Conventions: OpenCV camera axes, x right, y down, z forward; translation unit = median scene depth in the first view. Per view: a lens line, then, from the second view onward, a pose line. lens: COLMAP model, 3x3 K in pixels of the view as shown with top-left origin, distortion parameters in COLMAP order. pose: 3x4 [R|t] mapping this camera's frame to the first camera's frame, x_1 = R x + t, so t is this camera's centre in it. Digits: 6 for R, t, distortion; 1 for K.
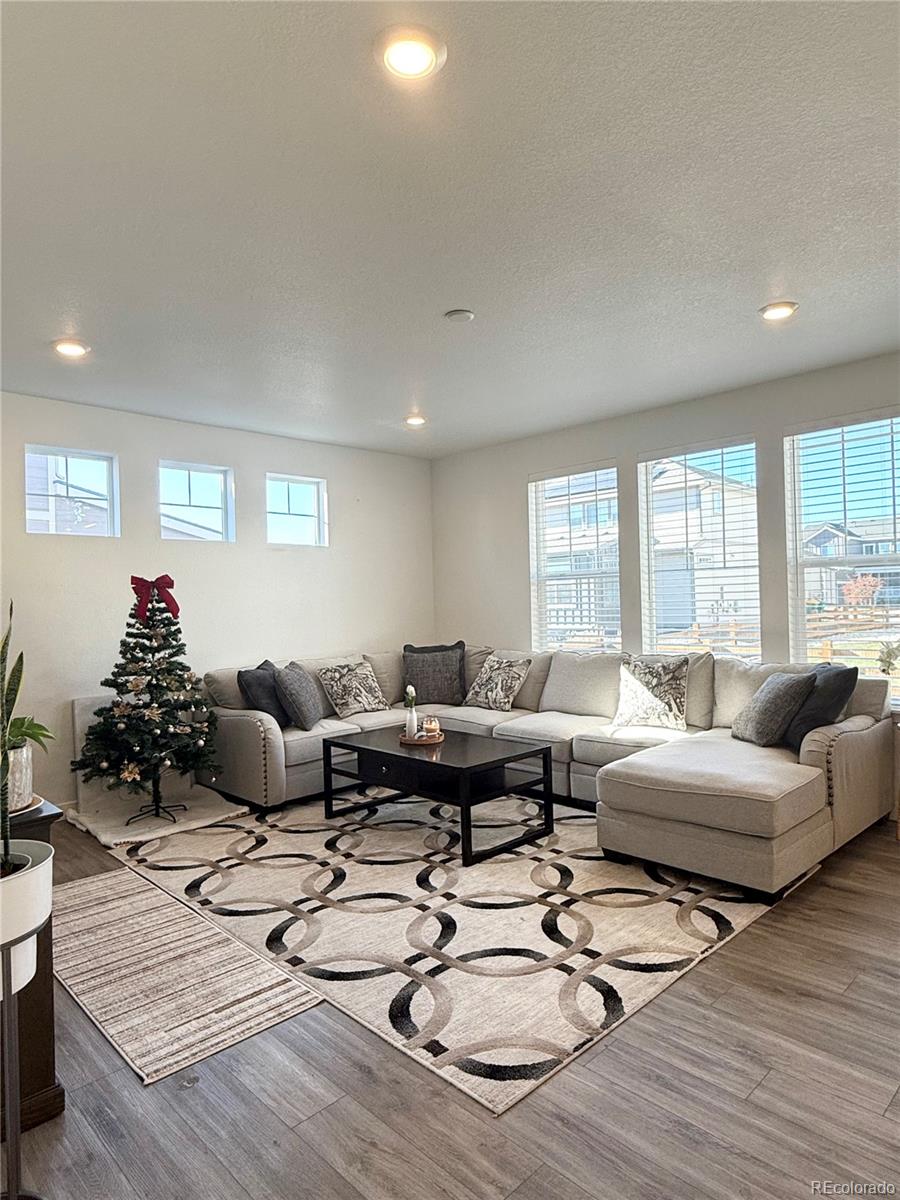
lens RADIAL K [[703.8, 0, 449.3], [0, 703.8, 599.9], [0, 0, 1]] dist [0.006851, 0.003186]
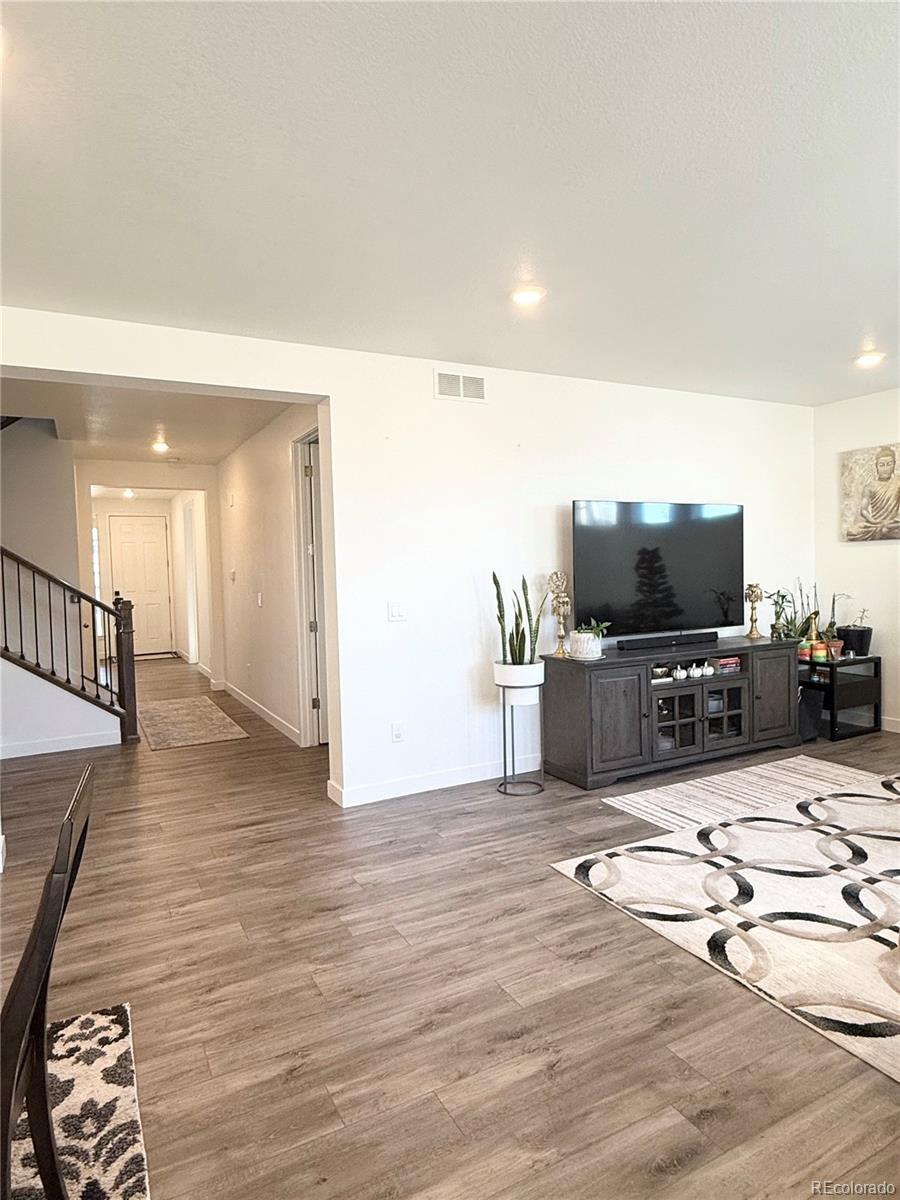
lens RADIAL K [[703.8, 0, 453.1], [0, 703.8, 599.1], [0, 0, 1]] dist [0.006851, 0.003186]
pose [[-0.284018, 0.072338, -0.956086, 1.263398], [0.047188, 0.996996, 0.061415, -0.051733], [0.957657, -0.027672, -0.286579, 0.900641]]
